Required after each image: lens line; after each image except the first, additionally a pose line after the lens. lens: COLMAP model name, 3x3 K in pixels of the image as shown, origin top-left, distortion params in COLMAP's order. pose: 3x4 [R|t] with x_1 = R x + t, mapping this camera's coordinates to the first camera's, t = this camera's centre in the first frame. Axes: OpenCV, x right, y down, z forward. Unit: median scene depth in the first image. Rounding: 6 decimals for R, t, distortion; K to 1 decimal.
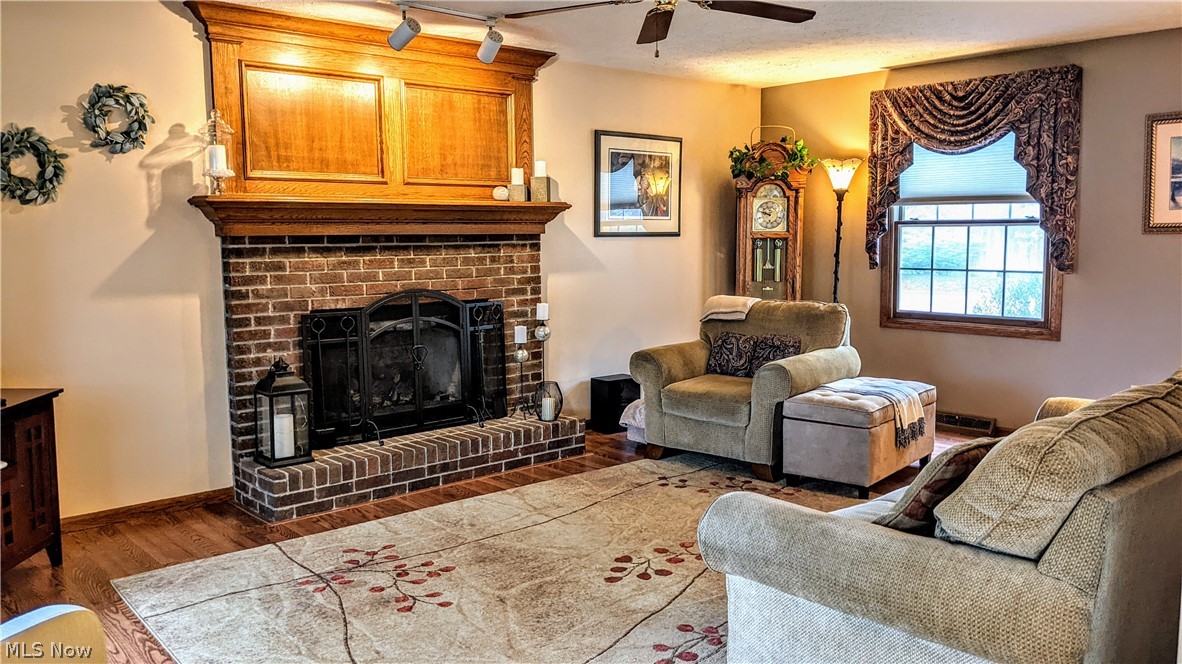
lens RADIAL K [[947.4, 0, 615.7], [0, 947.4, 334.2], [0, 0, 1]] dist [0.065162, -0.092564]
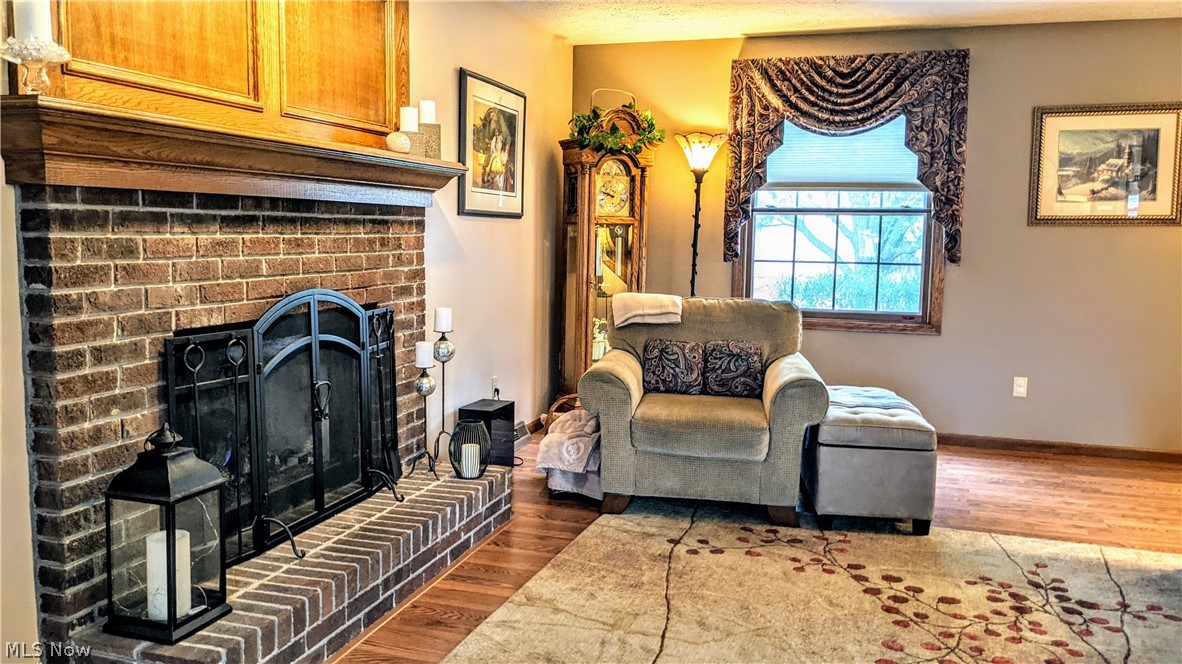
lens RADIAL K [[934.2, 0, 595.7], [0, 934.2, 337.7], [0, 0, 1]] dist [0.006479, -0.012446]
pose [[0.869552, -0.037867, 0.492387, -0.344391], [0.034478, 0.999278, 0.015961, -0.019602], [-0.492636, 0.003097, 0.870230, 0.386262]]
